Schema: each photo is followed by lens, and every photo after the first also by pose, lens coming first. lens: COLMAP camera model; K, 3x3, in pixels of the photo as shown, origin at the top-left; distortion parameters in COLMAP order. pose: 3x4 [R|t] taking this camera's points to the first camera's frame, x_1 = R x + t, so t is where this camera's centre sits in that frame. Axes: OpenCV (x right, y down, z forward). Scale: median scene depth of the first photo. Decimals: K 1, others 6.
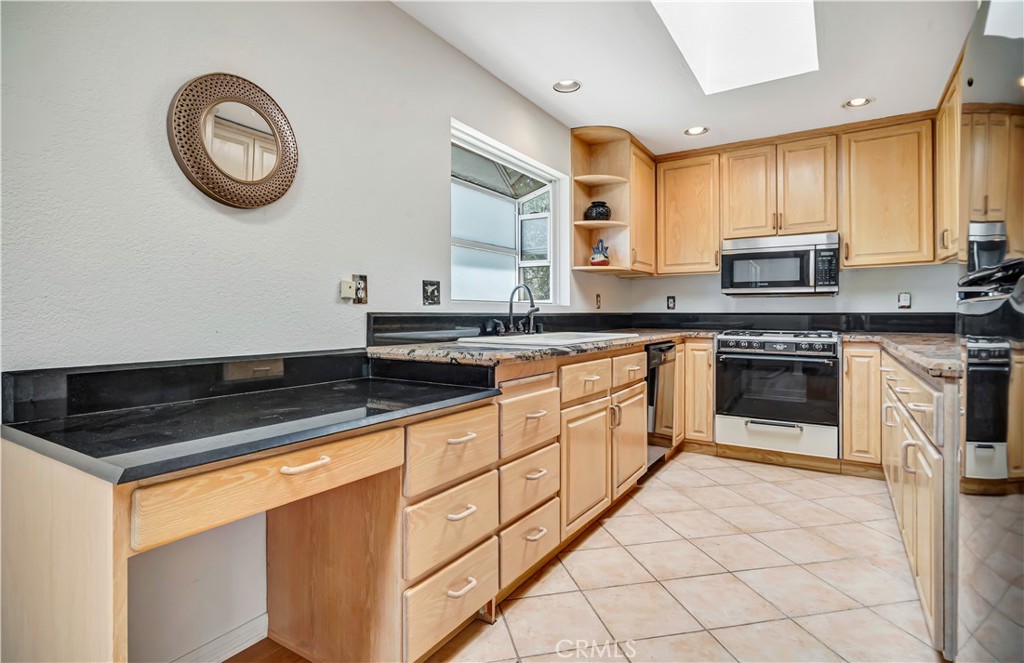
lens RADIAL K [[513.6, 0, 507.9], [0, 513.6, 310.2], [0, 0, 1]] dist [-0.022709, -0.000325]
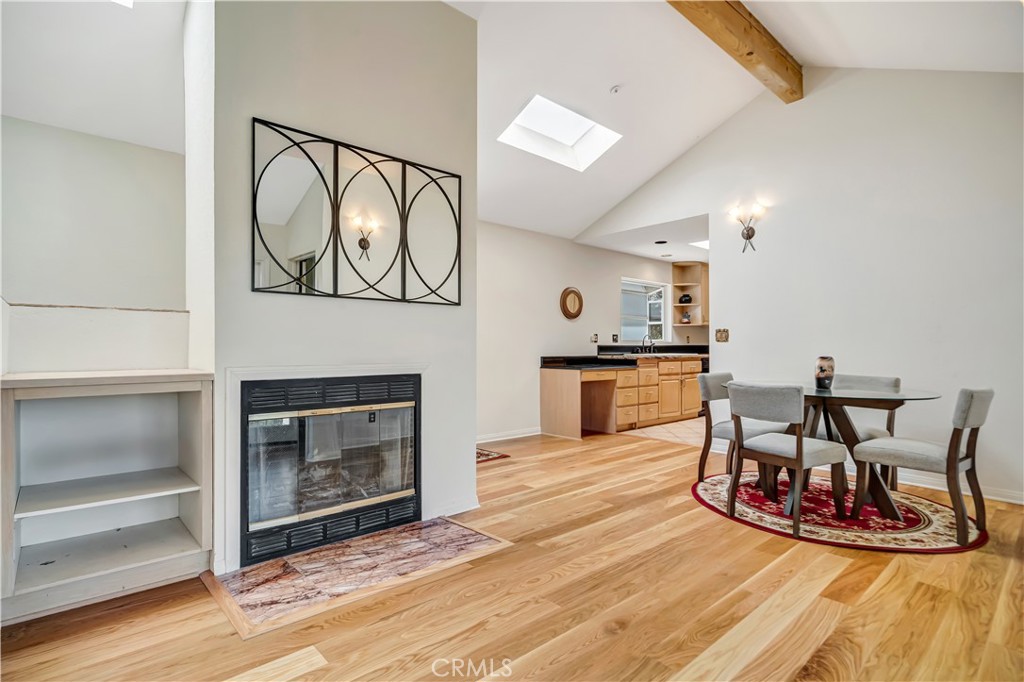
lens RADIAL K [[503.4, 0, 508.0], [0, 503.4, 345.9], [0, 0, 1]] dist [0.002893, 0.000694]
pose [[0.962087, -0.000501, -0.272741, 0.048910], [0.002269, 0.999978, 0.006168, -0.010620], [0.272732, -0.006553, 0.962068, -1.941890]]
